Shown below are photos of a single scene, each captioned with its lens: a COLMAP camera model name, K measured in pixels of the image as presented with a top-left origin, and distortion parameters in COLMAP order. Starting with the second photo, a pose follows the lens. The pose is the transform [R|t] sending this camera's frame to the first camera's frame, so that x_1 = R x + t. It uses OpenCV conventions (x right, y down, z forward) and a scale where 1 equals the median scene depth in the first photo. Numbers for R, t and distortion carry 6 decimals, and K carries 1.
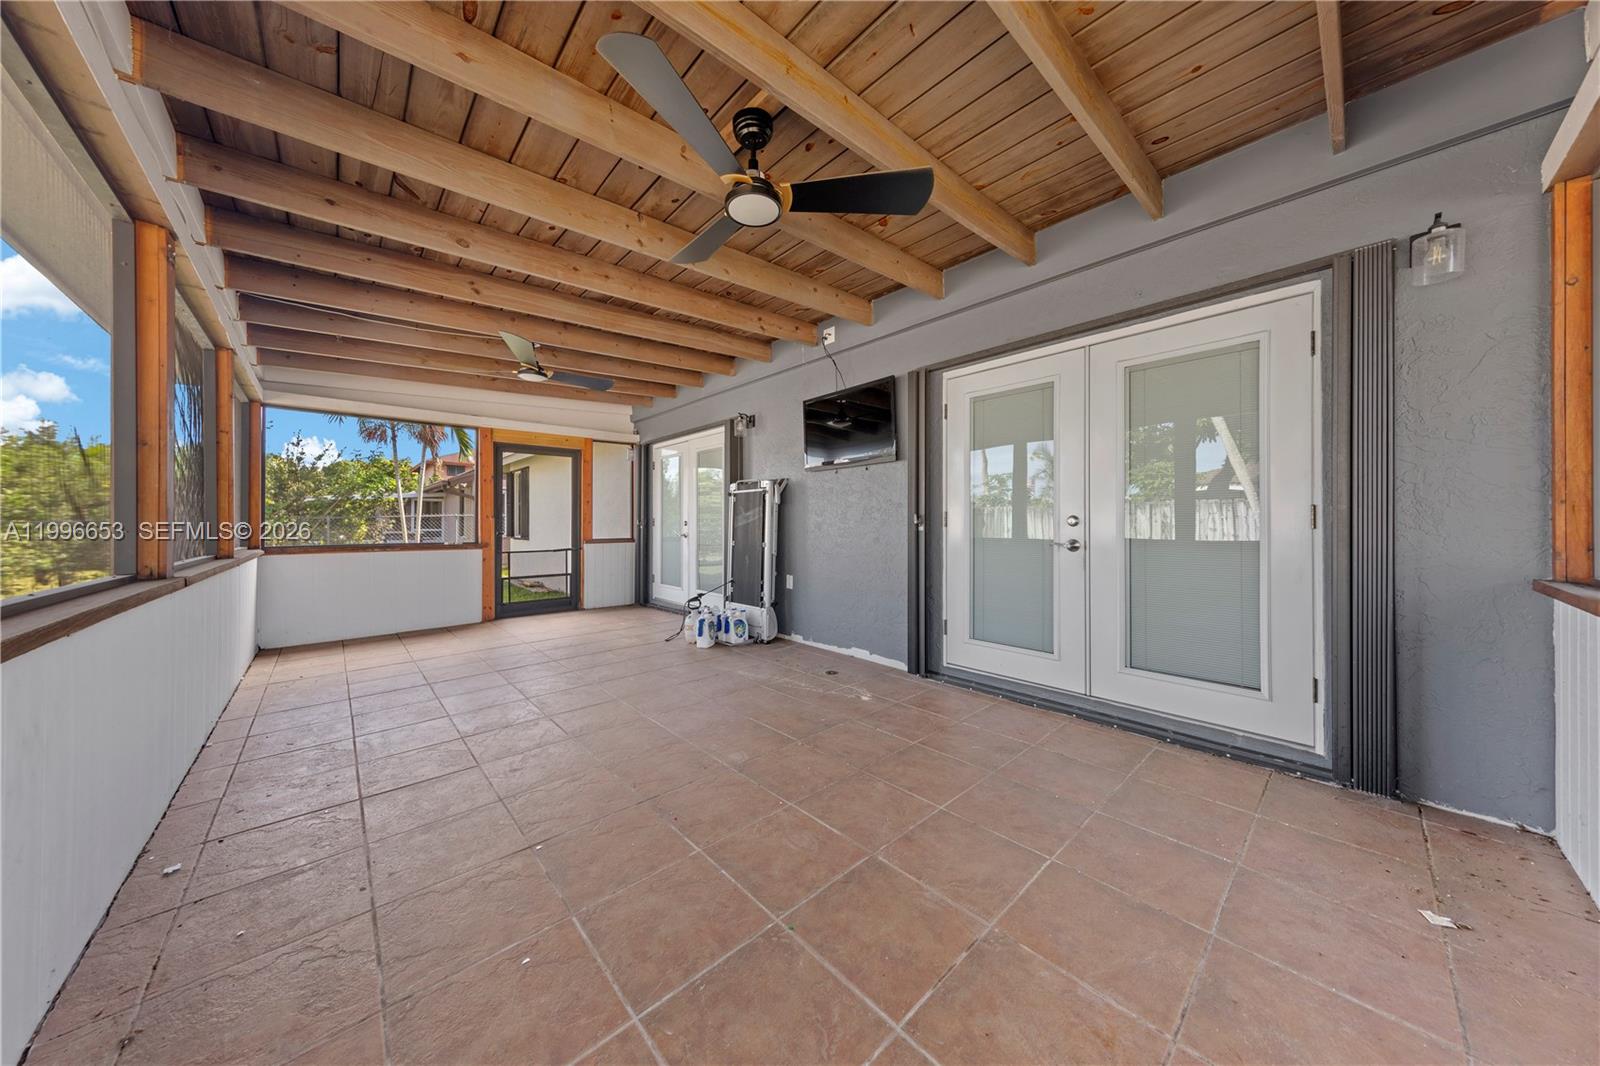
lens RADIAL K [[504.9, 0, 799.9], [0, 504.9, 522.8], [0, 0, 1]] dist [0.011439, -0.001459]
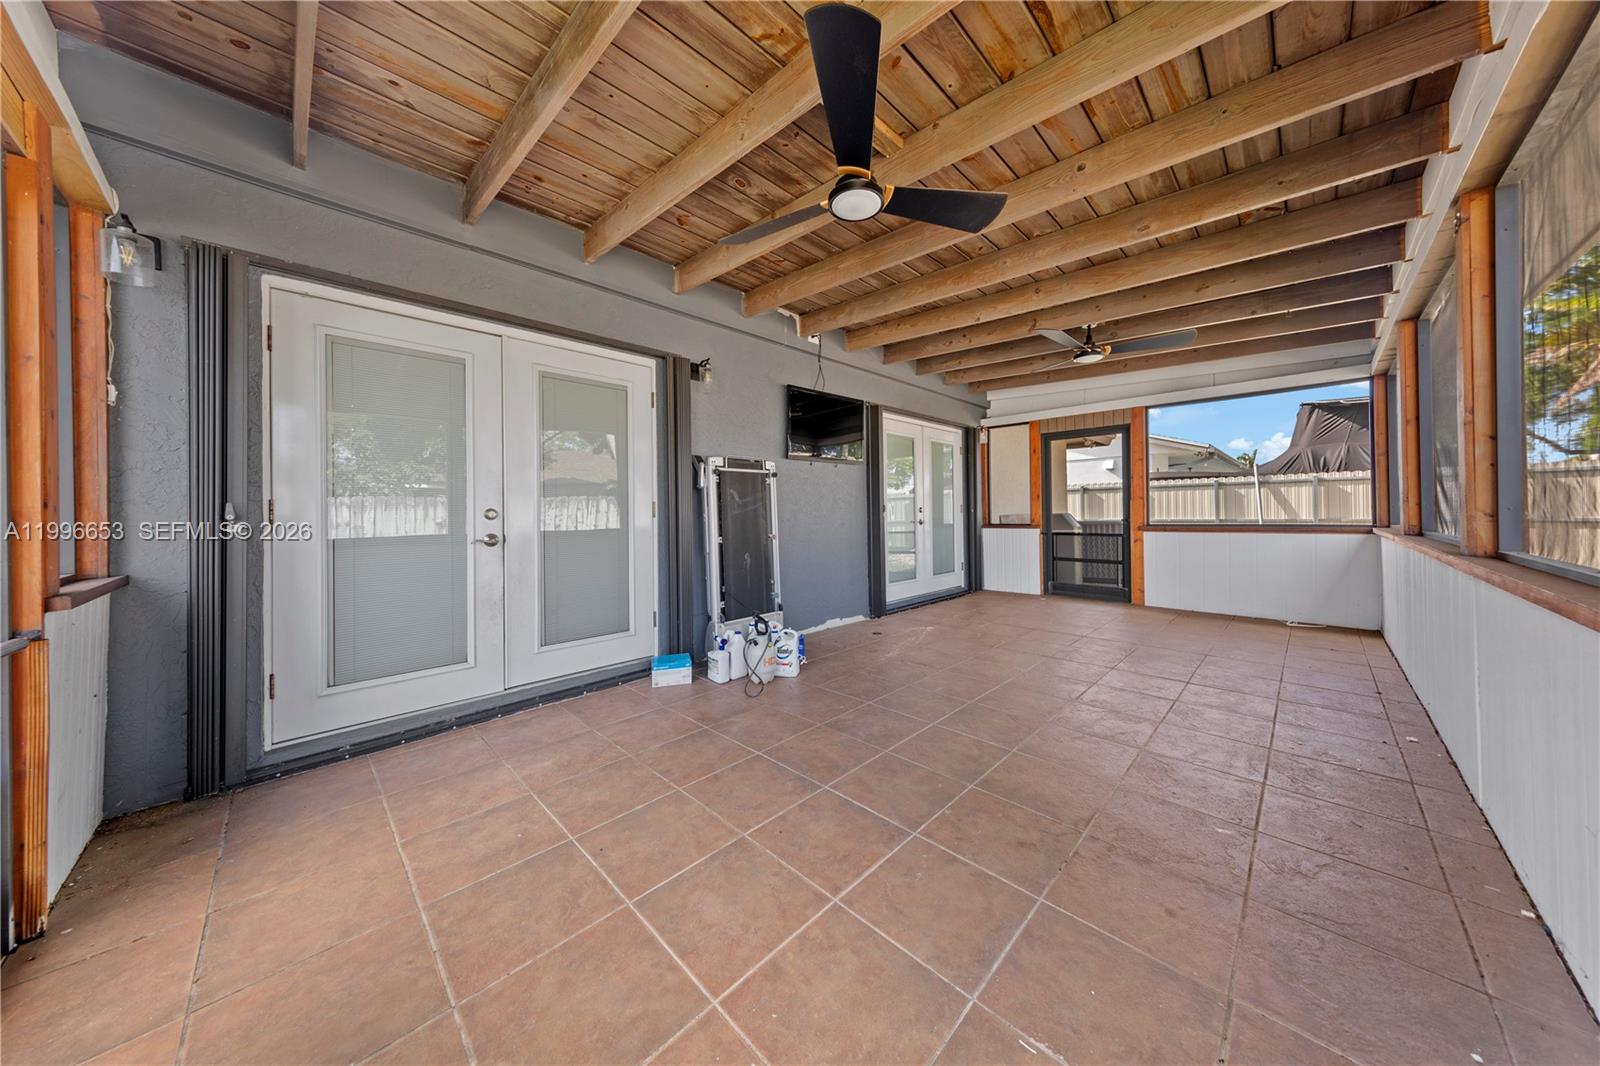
lens RADIAL K [[504.9, 0, 801.0], [0, 504.9, 519.3], [0, 0, 1]] dist [0.011439, -0.001459]
pose [[-0.036564, -0.008226, 0.999297, -1.076127], [0.010799, 0.999904, 0.008627, 0.007316], [-0.999273, 0.011107, -0.036472, 1.147369]]
